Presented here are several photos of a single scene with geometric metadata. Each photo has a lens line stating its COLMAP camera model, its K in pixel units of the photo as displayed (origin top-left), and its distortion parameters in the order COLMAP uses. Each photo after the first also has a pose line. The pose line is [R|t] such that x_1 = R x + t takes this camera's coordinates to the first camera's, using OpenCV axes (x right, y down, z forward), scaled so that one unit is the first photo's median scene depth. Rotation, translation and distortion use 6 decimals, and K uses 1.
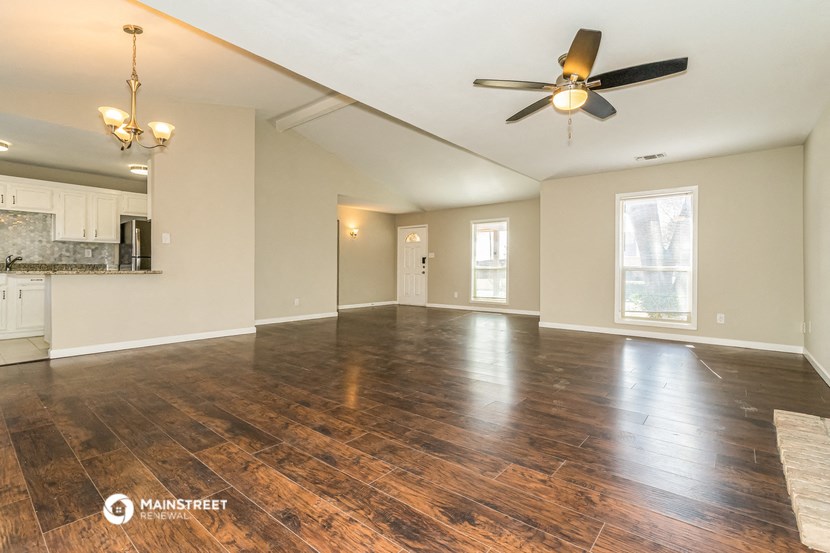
lens RADIAL K [[383.6, 0, 418.4], [0, 383.6, 271.8], [0, 0, 1]] dist [-0.001891, 0.000026]
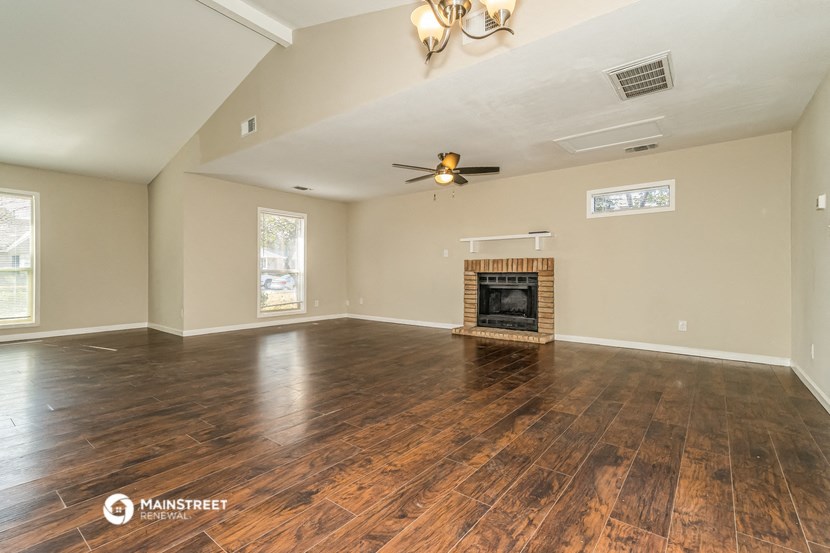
lens RADIAL K [[375.0, 0, 419.2], [0, 375.0, 272.0], [0, 0, 1]] dist [0.008801, 0.000266]
pose [[-0.020535, -0.005420, 0.999774, -1.458194], [0.005473, 0.999970, 0.005534, -0.020182], [-0.999774, 0.005585, -0.020505, 1.230580]]
